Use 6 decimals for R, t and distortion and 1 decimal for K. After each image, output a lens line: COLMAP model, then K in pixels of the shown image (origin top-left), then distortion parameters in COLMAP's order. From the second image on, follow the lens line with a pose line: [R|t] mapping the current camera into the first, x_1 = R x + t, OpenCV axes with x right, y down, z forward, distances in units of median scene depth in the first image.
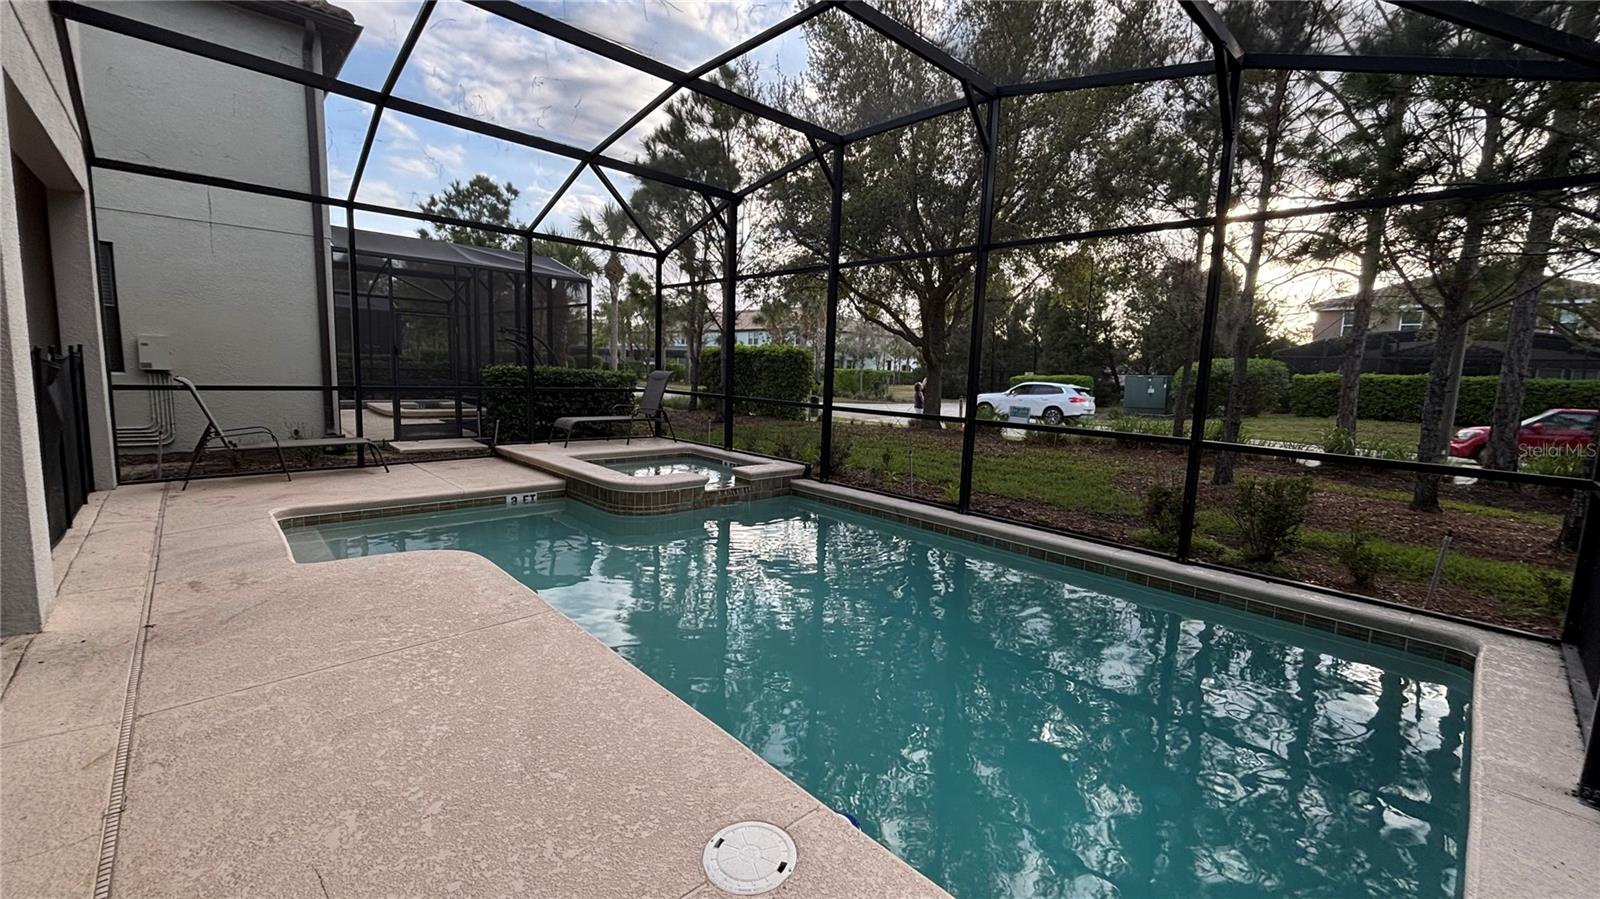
lens RADIAL K [[649.3, 0, 800.7], [0, 649.3, 450.8], [0, 0, 1]] dist [-0.000721, -0.000901]
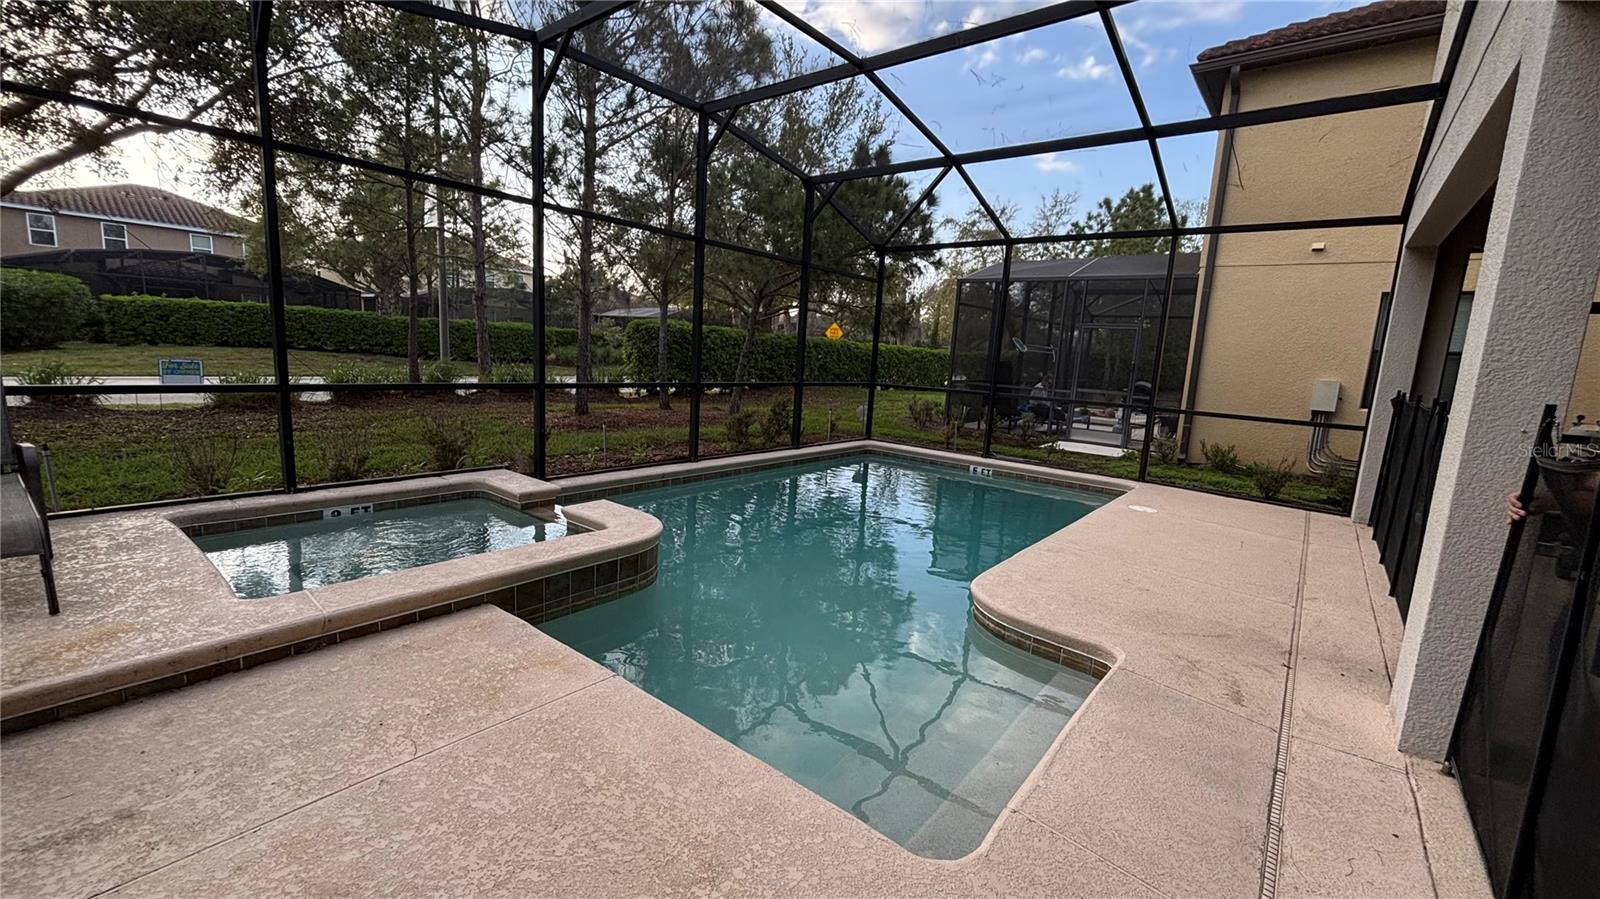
lens RADIAL K [[649.3, 0, 800.7], [0, 649.3, 450.8], [0, 0, 1]] dist [-0.000721, -0.000901]
pose [[-0.133937, -0.196803, 0.971251, -0.245371], [0.062488, 0.976455, 0.206475, -0.041600], [-0.989018, 0.088347, -0.118486, 0.248450]]
